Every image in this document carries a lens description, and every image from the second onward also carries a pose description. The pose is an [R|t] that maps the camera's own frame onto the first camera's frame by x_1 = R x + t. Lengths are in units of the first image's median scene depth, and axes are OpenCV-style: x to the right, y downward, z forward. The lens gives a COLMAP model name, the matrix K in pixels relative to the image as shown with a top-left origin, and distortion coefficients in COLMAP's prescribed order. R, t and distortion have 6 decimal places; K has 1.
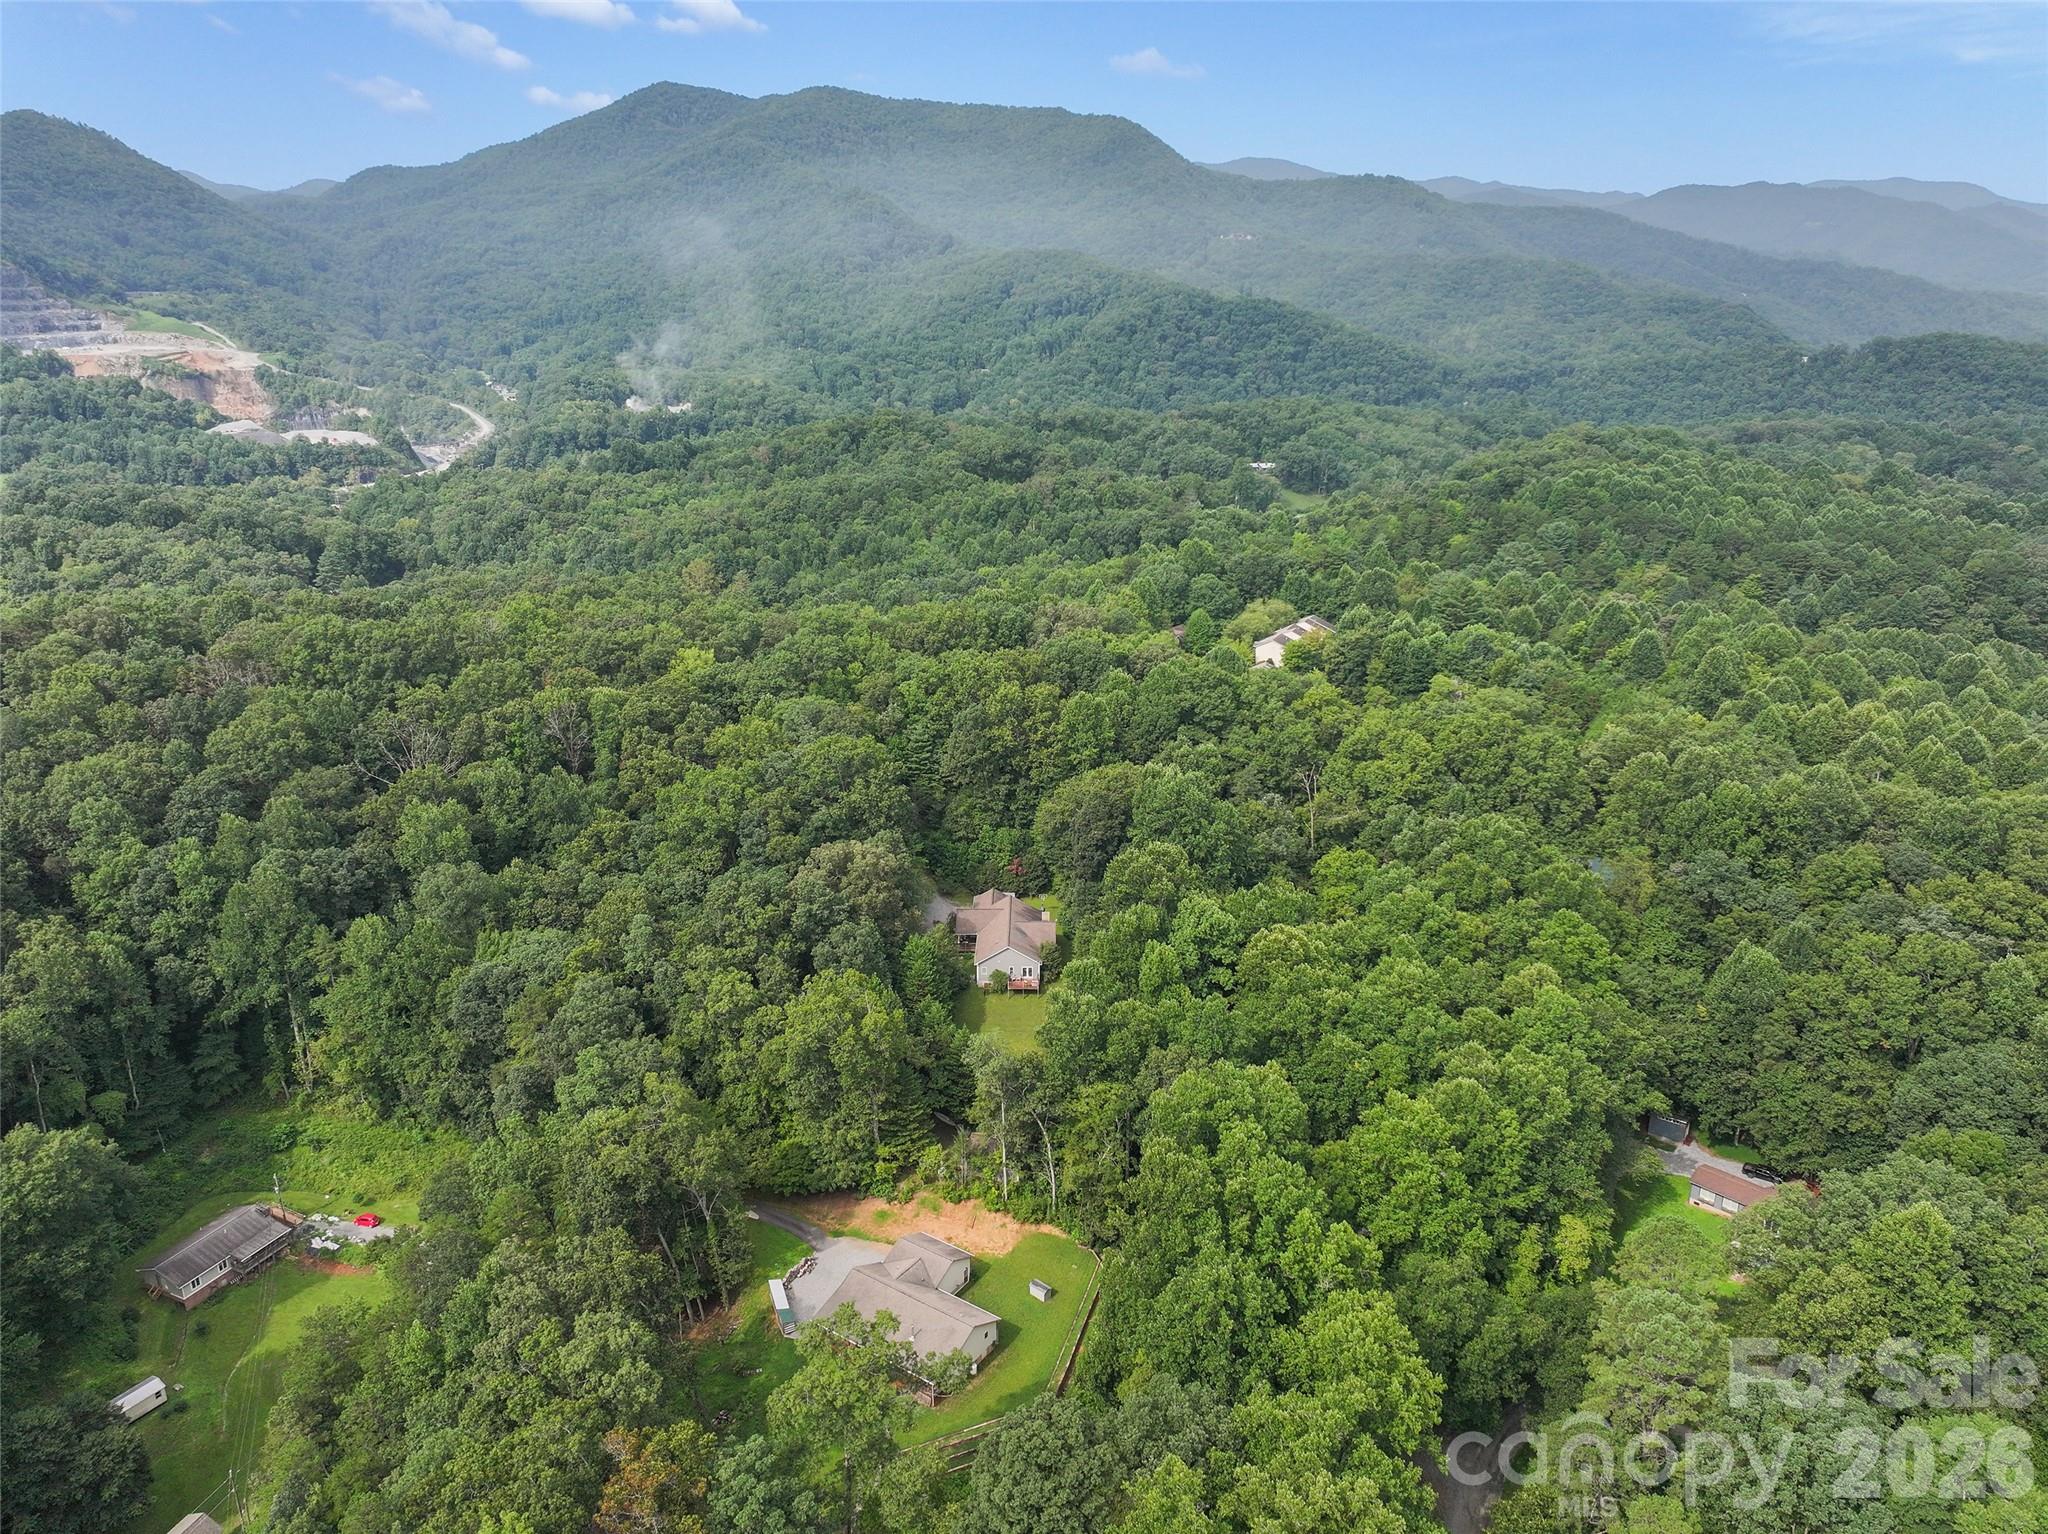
lens RADIAL K [[1441.5, 0, 1035.3], [0, 1441.5, 758.5], [0, 0, 1]] dist [0.002500, 0.012690]
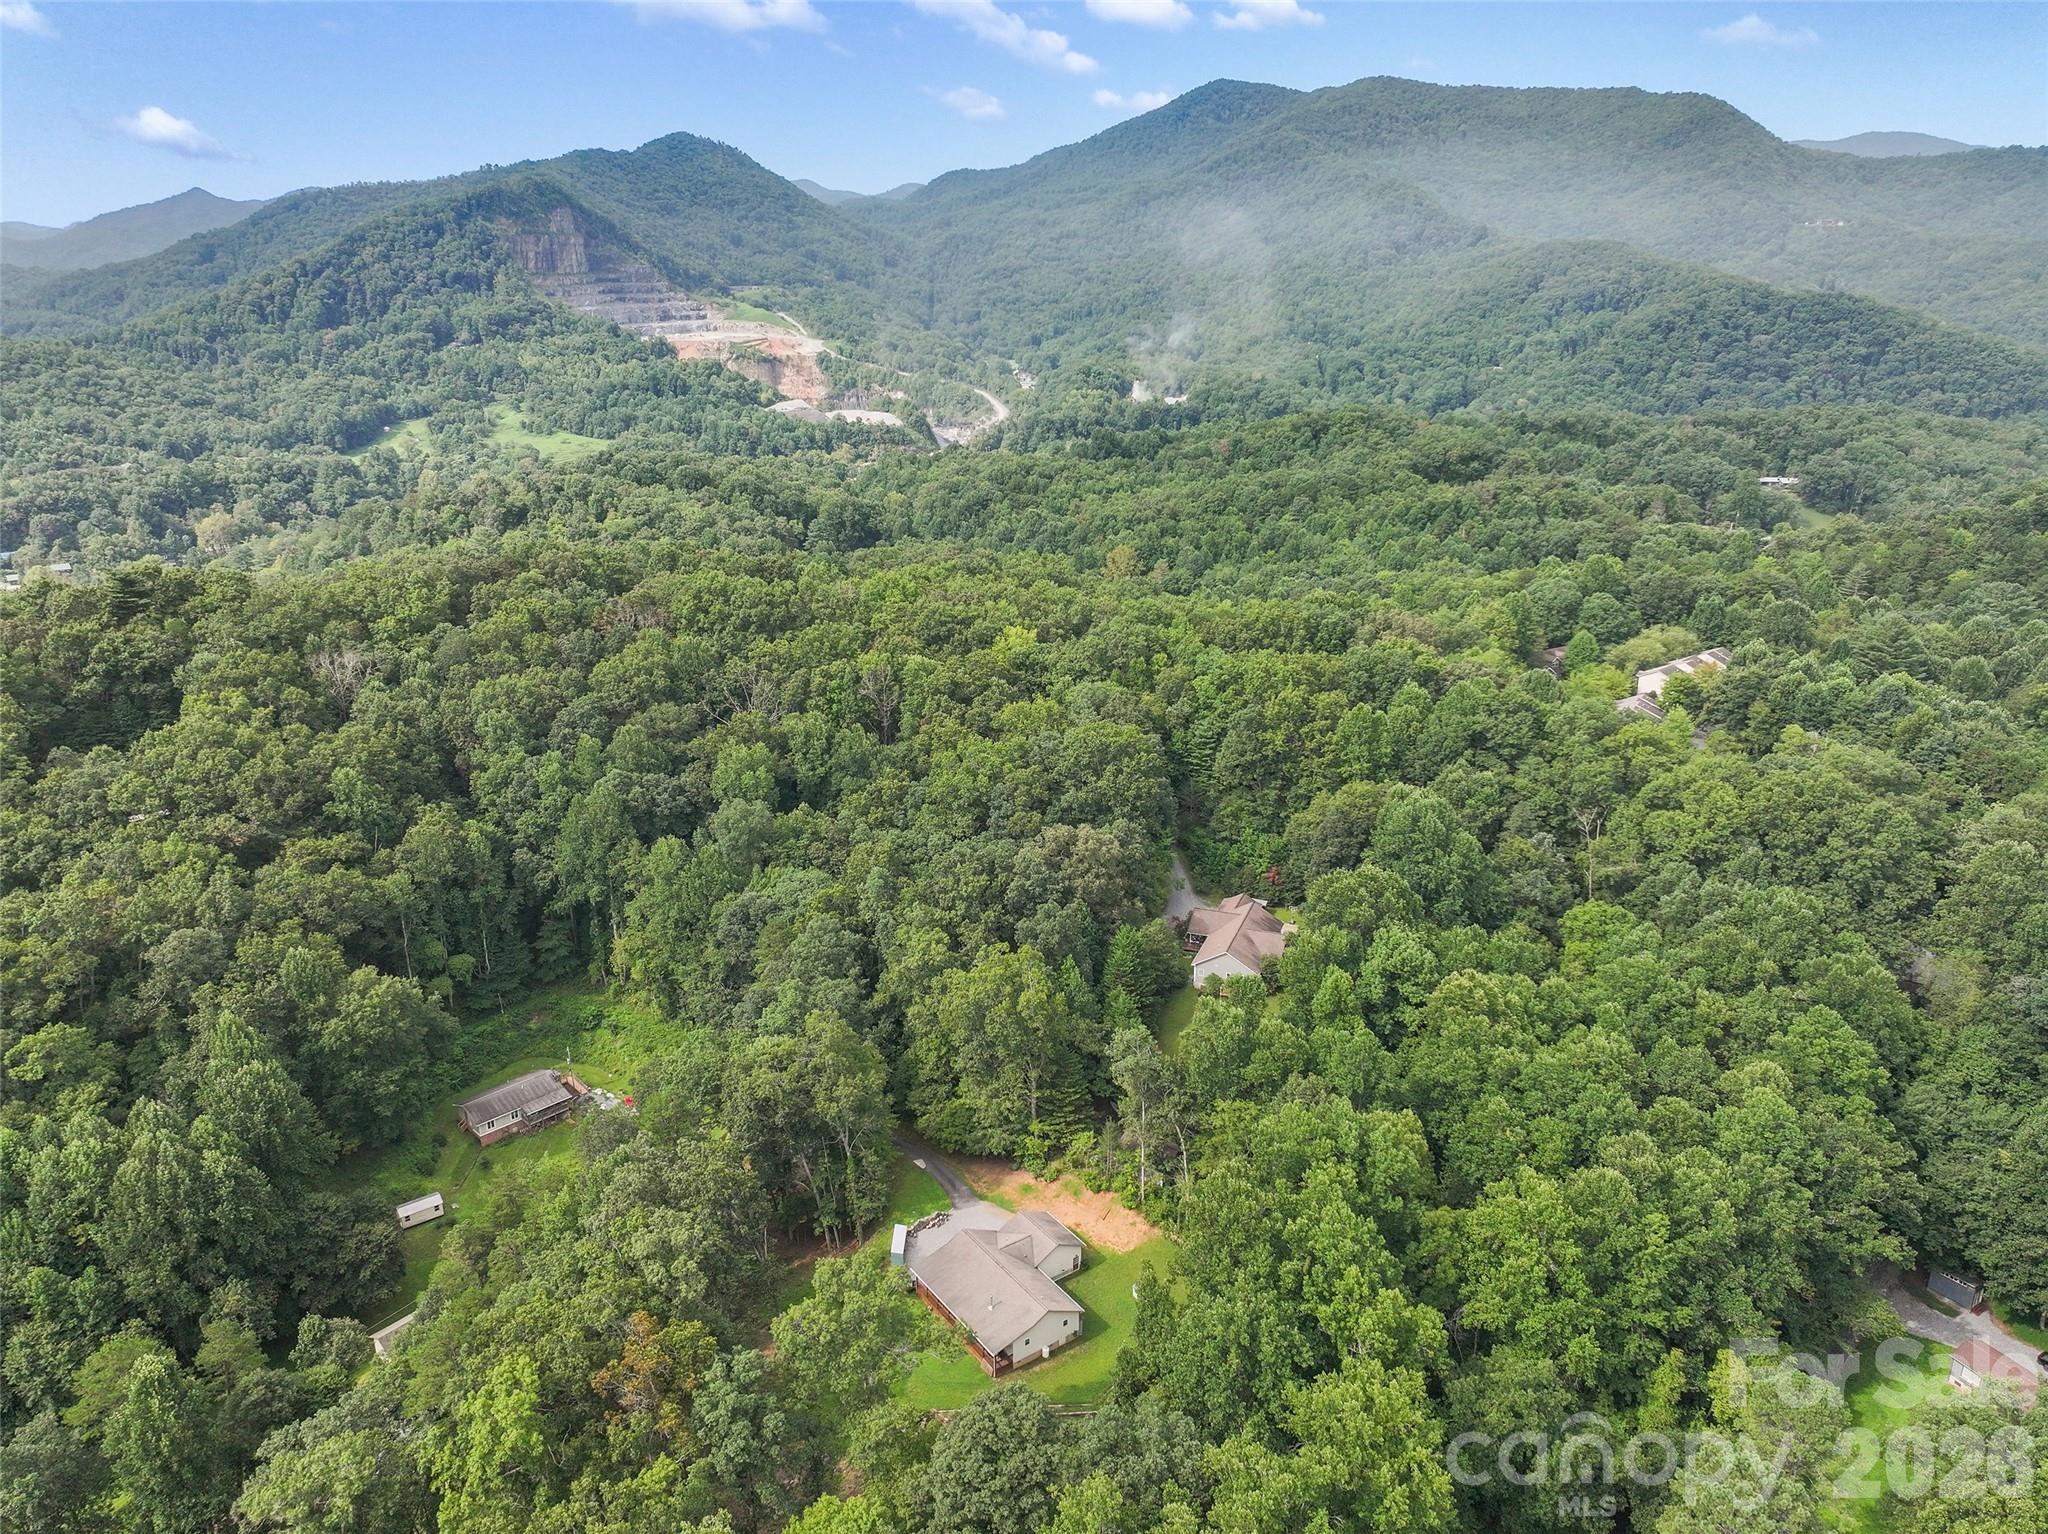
lens RADIAL K [[1441.5, 0, 1035.3], [0, 1441.5, 758.5], [0, 0, 1]] dist [0.002500, 0.012690]
pose [[0.936903, 0.110373, -0.331709, 0.167578], [-0.109112, 0.993775, 0.022485, -0.008310], [0.332126, 0.015127, 0.943114, 0.027224]]
